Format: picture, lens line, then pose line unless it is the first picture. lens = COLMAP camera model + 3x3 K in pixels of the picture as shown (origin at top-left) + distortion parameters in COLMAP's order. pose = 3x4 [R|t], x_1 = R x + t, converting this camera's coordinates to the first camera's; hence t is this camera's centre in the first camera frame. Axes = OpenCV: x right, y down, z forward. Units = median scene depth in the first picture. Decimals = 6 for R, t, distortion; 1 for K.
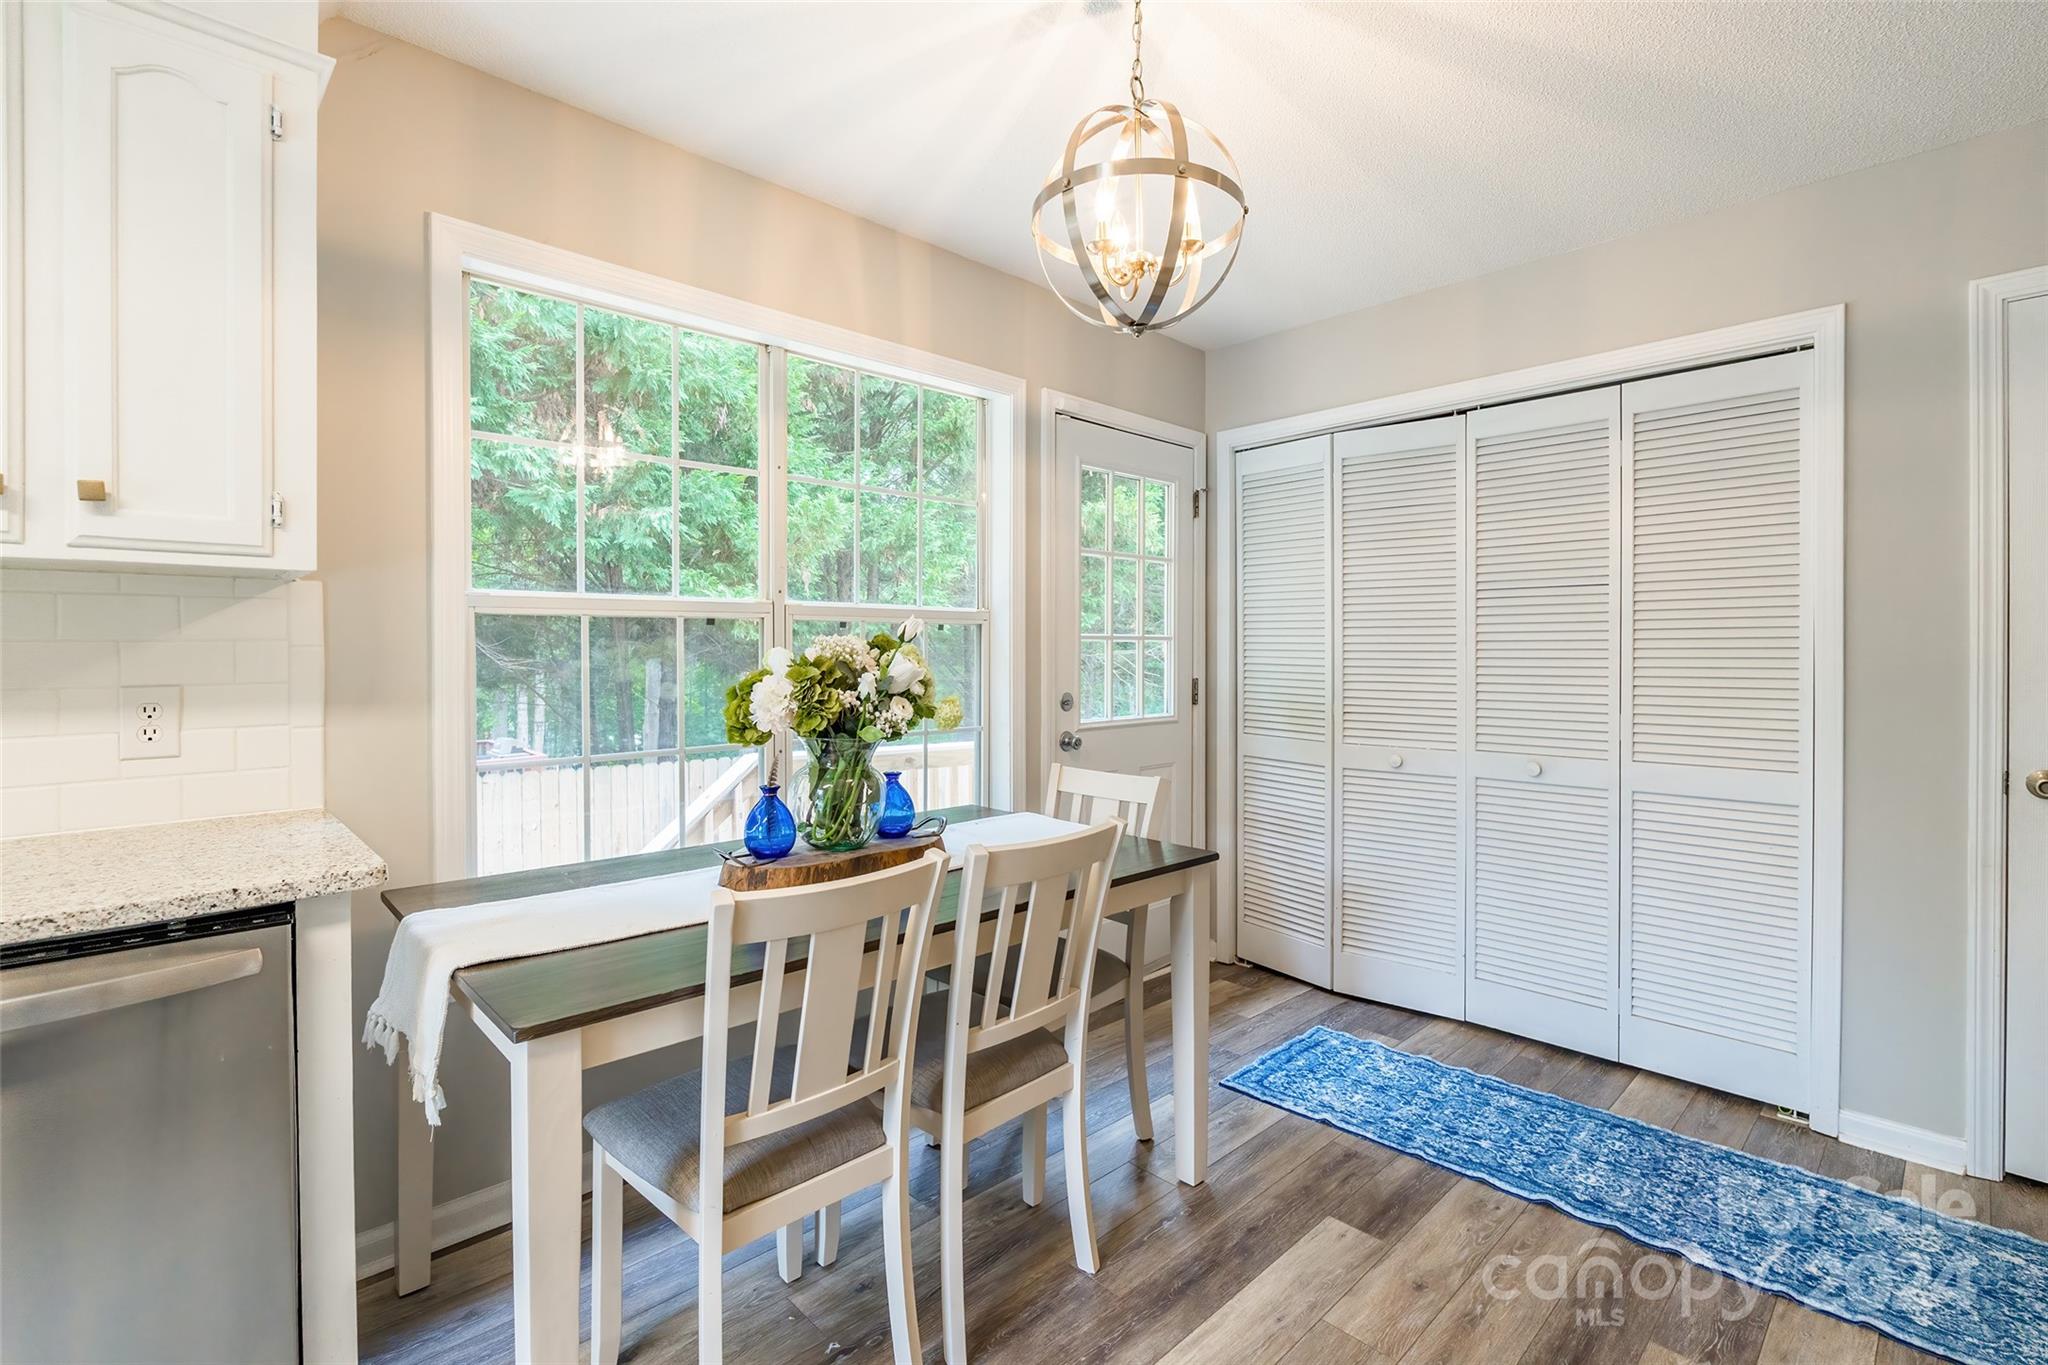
lens RADIAL K [[925.6, 0, 1024.0], [0, 925.6, 682.5], [0, 0, 1]] dist [-0.033329, -0.000163]
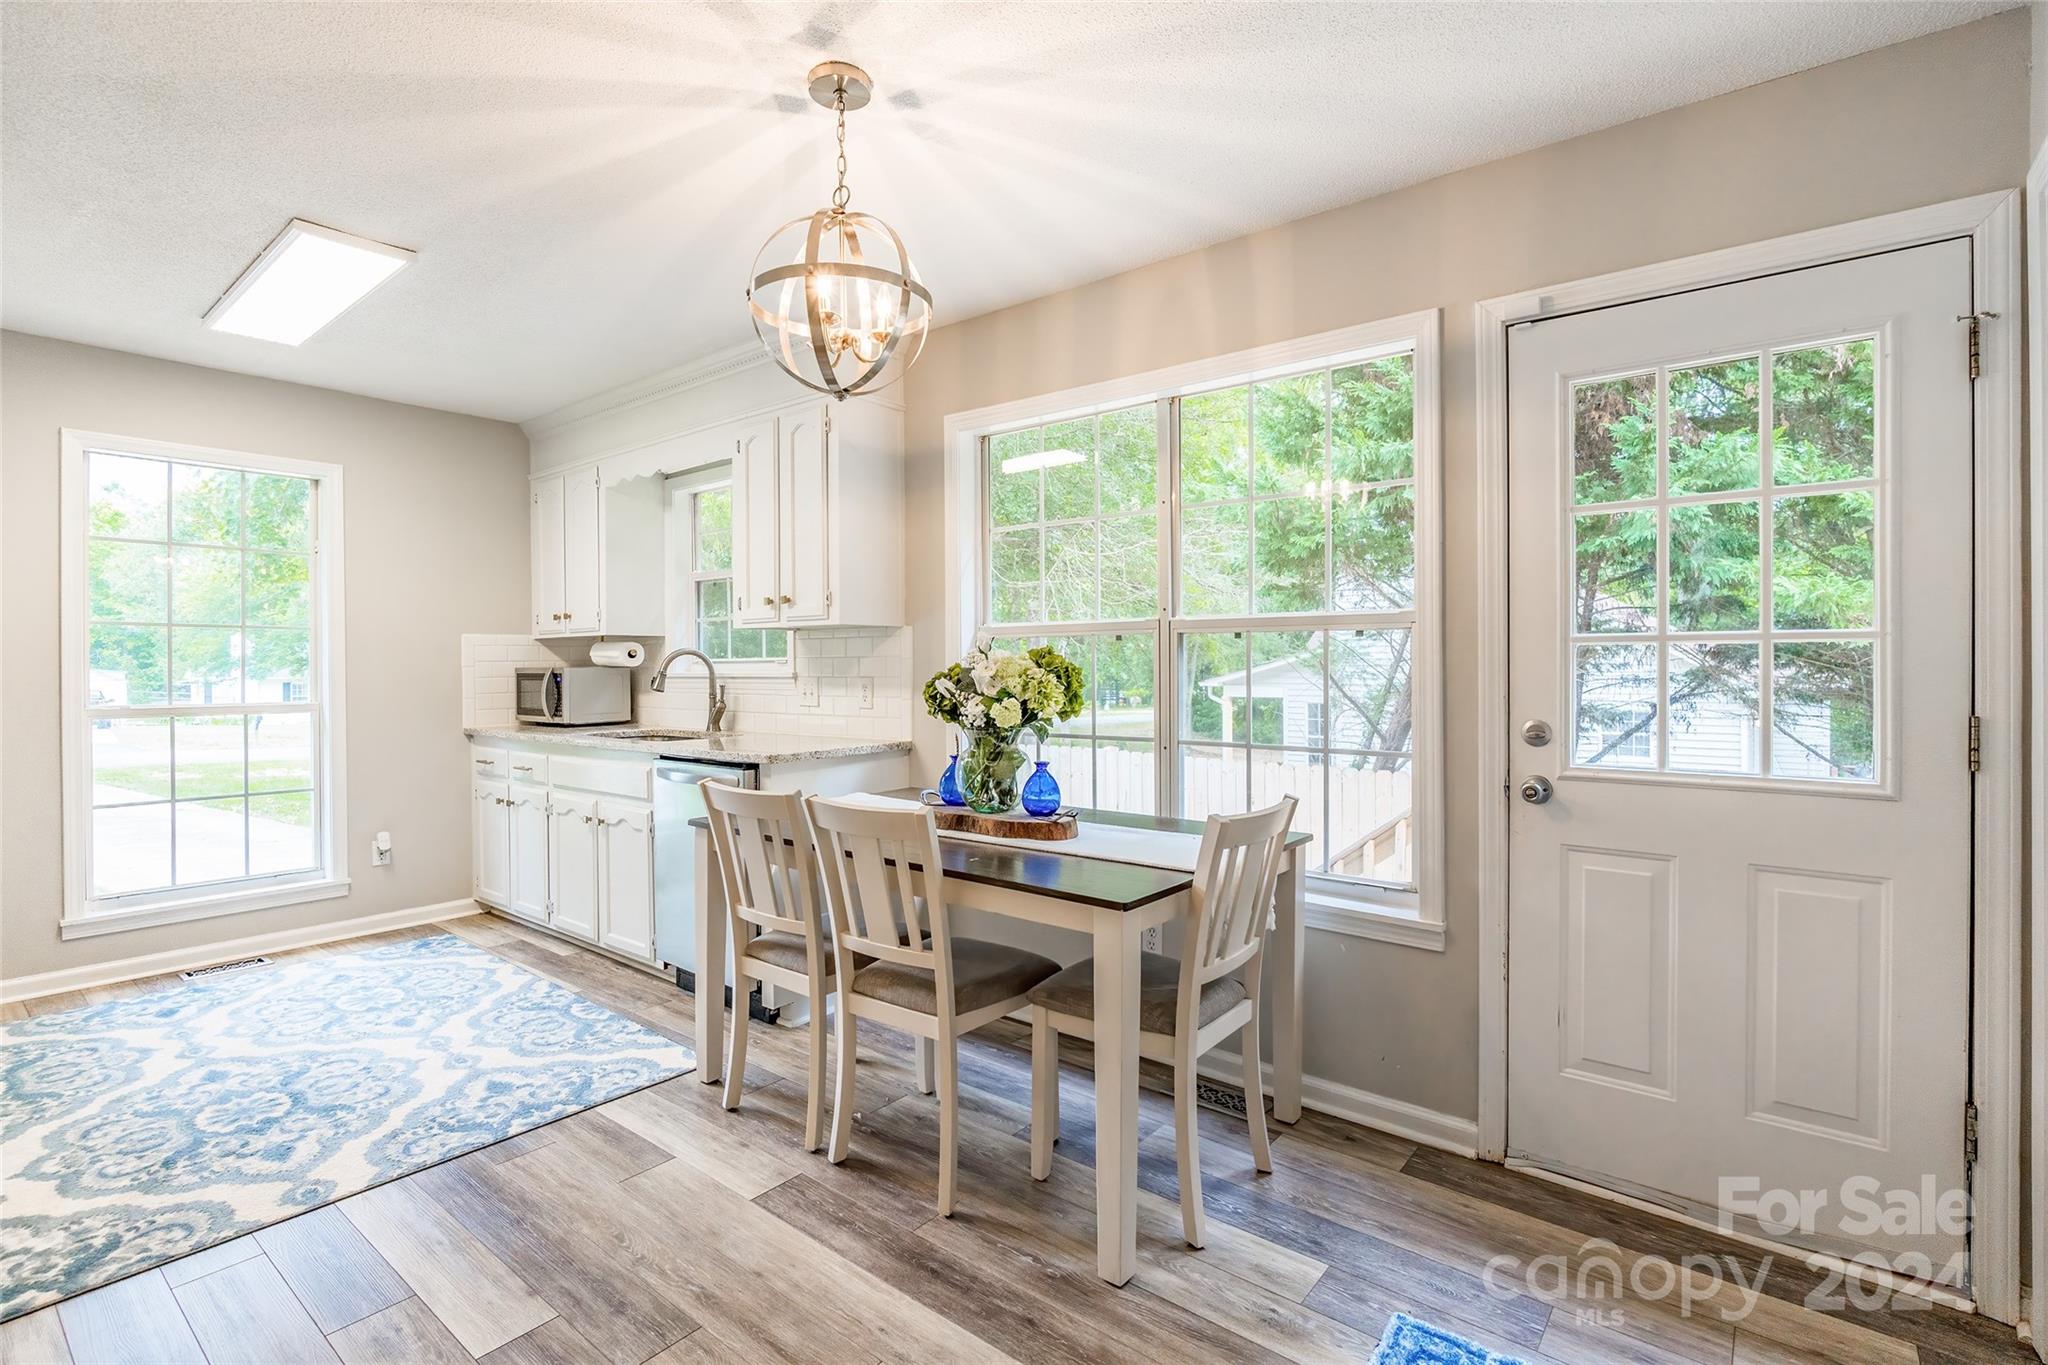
lens RADIAL K [[925.6, 0, 1024.0], [0, 925.6, 682.5], [0, 0, 1]] dist [-0.033329, -0.000163]
pose [[0.133138, 0.014491, -0.990992, 1.026026], [-0.031986, 0.999435, 0.010318, -0.014661], [0.990581, 0.030324, 0.133527, 0.804670]]
